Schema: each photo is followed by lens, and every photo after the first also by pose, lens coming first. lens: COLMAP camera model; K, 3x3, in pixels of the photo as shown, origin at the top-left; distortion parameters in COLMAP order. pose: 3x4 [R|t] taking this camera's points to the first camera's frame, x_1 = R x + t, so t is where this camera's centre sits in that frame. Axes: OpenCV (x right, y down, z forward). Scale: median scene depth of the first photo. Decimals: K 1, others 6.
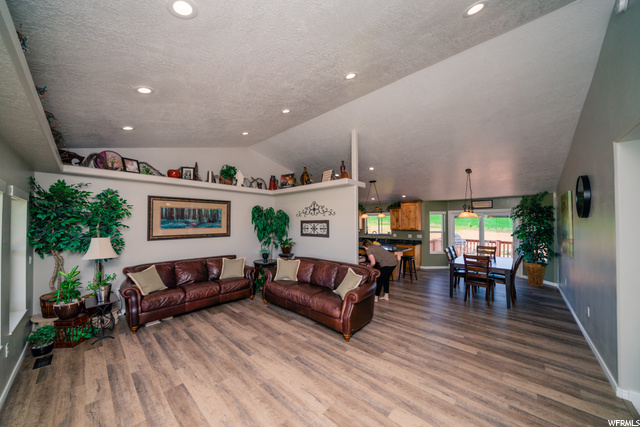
lens RADIAL K [[223.2, 0, 319.5], [0, 223.2, 218.7], [0, 0, 1]] dist [-0.000660, -0.000064]
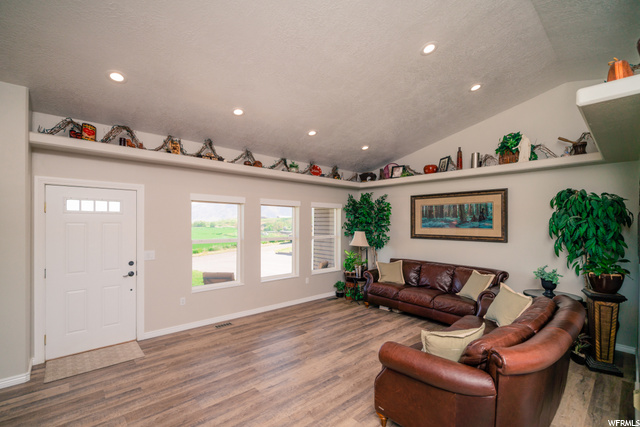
lens RADIAL K [[310.1, 0, 319.7], [0, 310.1, 224.0], [0, 0, 1]] dist [0.000393, 0.000041]
pose [[-0.132550, 0.000993, -0.991176, 0.745877], [0.006140, 0.999981, 0.000181, 0.028151], [0.991157, -0.006062, -0.132554, 0.757176]]
